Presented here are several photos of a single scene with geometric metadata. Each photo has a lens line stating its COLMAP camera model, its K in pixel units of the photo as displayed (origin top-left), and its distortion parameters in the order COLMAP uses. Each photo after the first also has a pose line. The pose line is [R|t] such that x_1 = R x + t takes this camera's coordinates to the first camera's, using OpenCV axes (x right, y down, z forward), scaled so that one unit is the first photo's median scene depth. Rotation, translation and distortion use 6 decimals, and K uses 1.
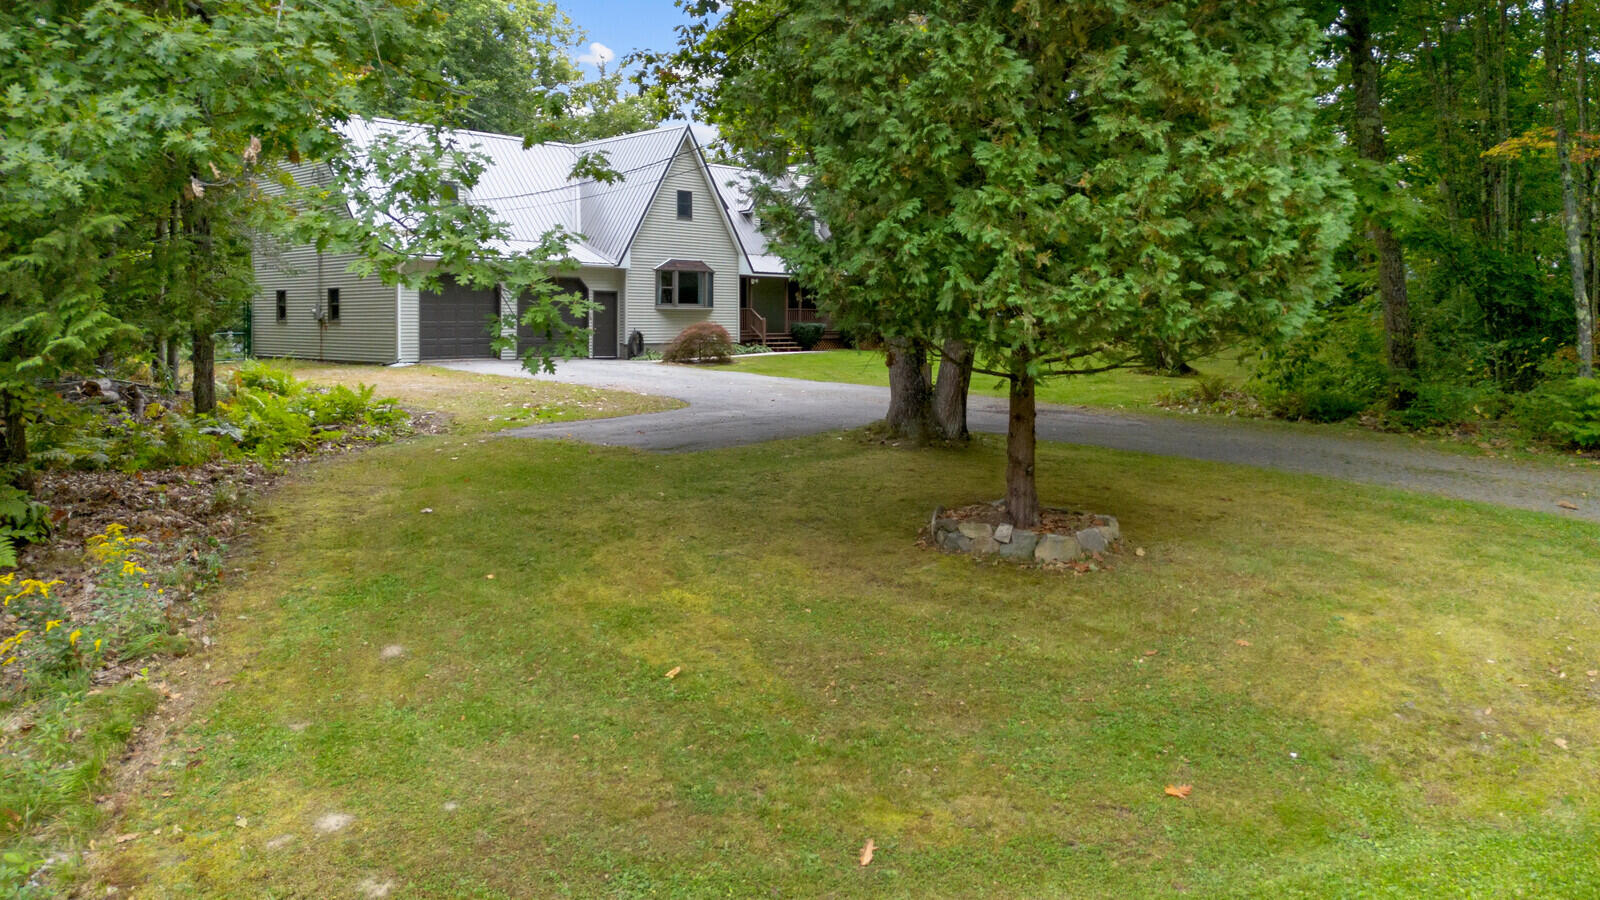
lens RADIAL K [[1231.0, 0, 801.7], [0, 1231.0, 447.2], [0, 0, 1]] dist [0.058008, -0.014866]
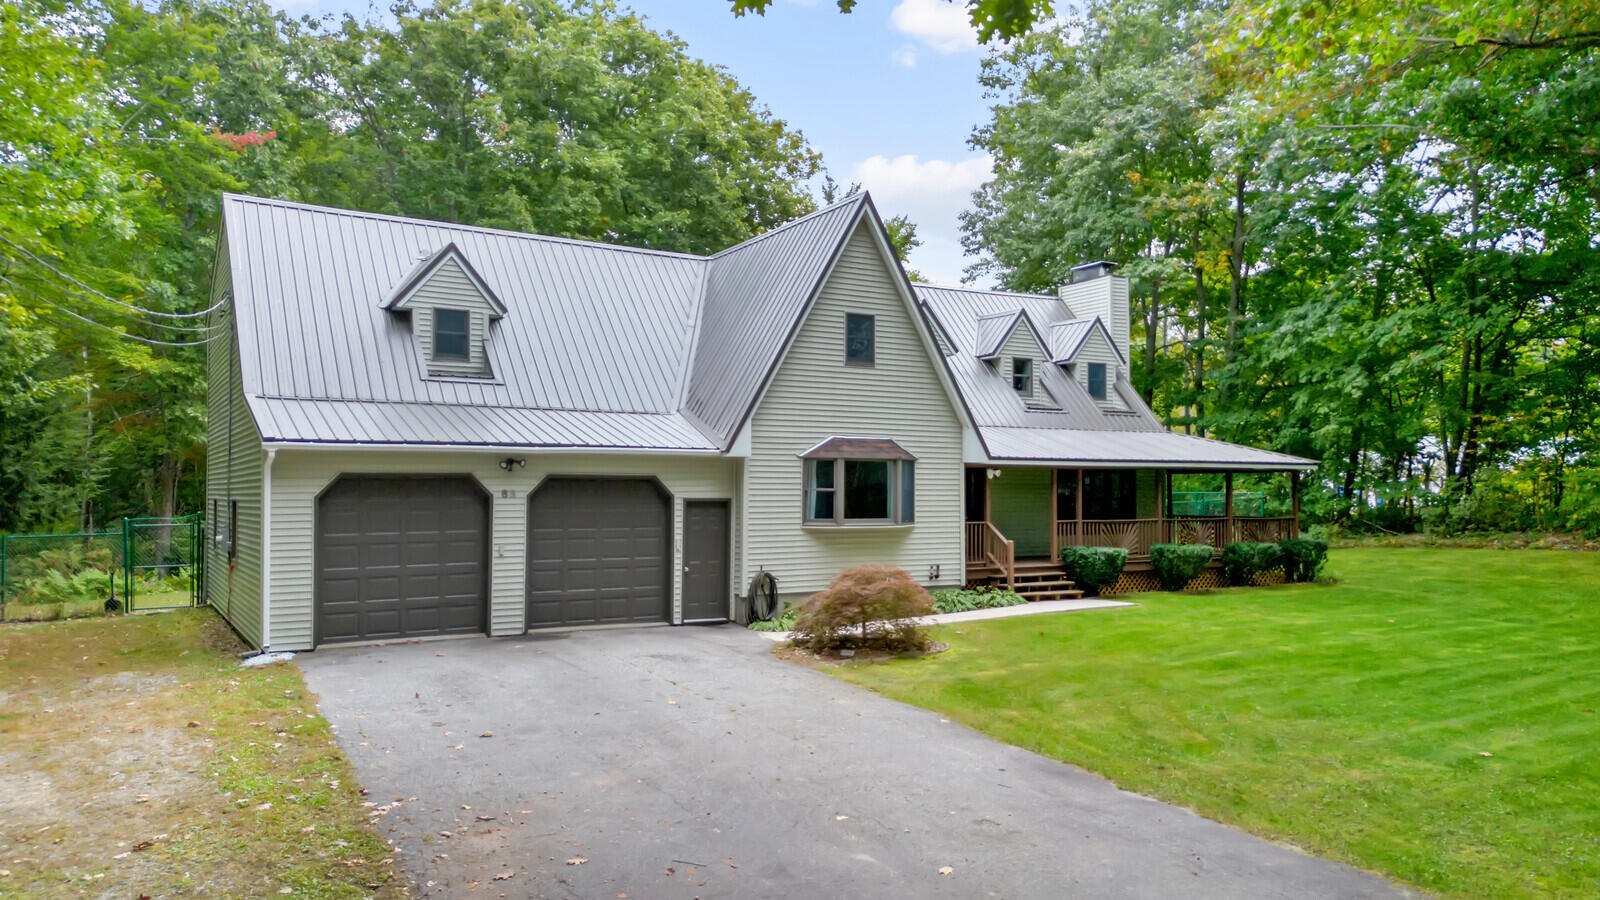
lens RADIAL K [[1231.0, 0, 813.6], [0, 1231.0, 507.3], [0, 0, 1]] dist [0.058008, -0.014866]
pose [[0.975984, 0.000541, -0.217840, 0.003670], [-0.019176, 0.996328, -0.083440, -0.076516], [0.216995, 0.085613, 0.972411, 0.472912]]
